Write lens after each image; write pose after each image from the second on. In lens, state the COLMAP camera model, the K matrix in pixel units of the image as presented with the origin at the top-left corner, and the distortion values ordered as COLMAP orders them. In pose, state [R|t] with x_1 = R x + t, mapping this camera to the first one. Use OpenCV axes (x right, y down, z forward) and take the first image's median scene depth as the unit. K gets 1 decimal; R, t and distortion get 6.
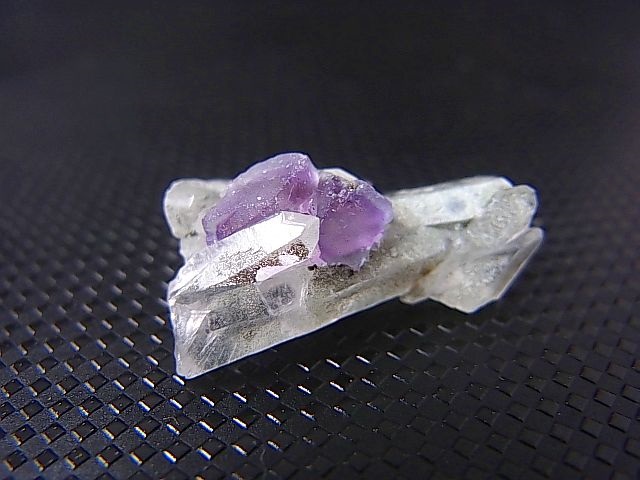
lens RADIAL K [[508.2, 0, 320.0], [0, 508.2, 240.0], [0, 0, 1]] dist [-0.183210, -0.001939]
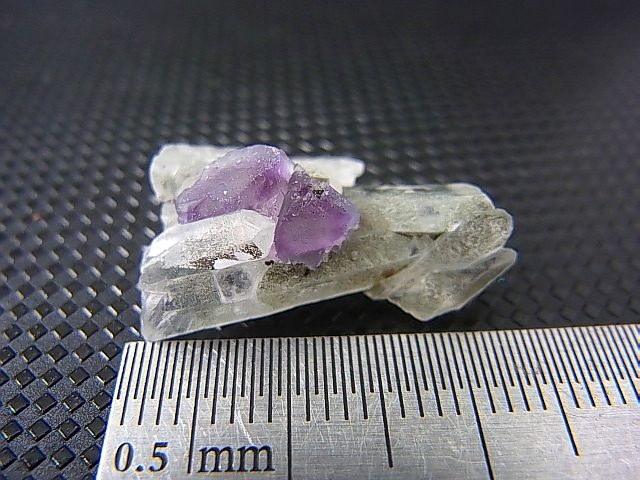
lens RADIAL K [[508.2, 0, 320.0], [0, 508.2, 240.0], [0, 0, 1]] dist [-0.183210, -0.001939]
pose [[0.982651, 0.160226, -0.093407, 0.166174], [-0.135684, 0.964418, 0.226909, -0.226079], [0.126440, -0.210298, 0.969426, 0.006693]]
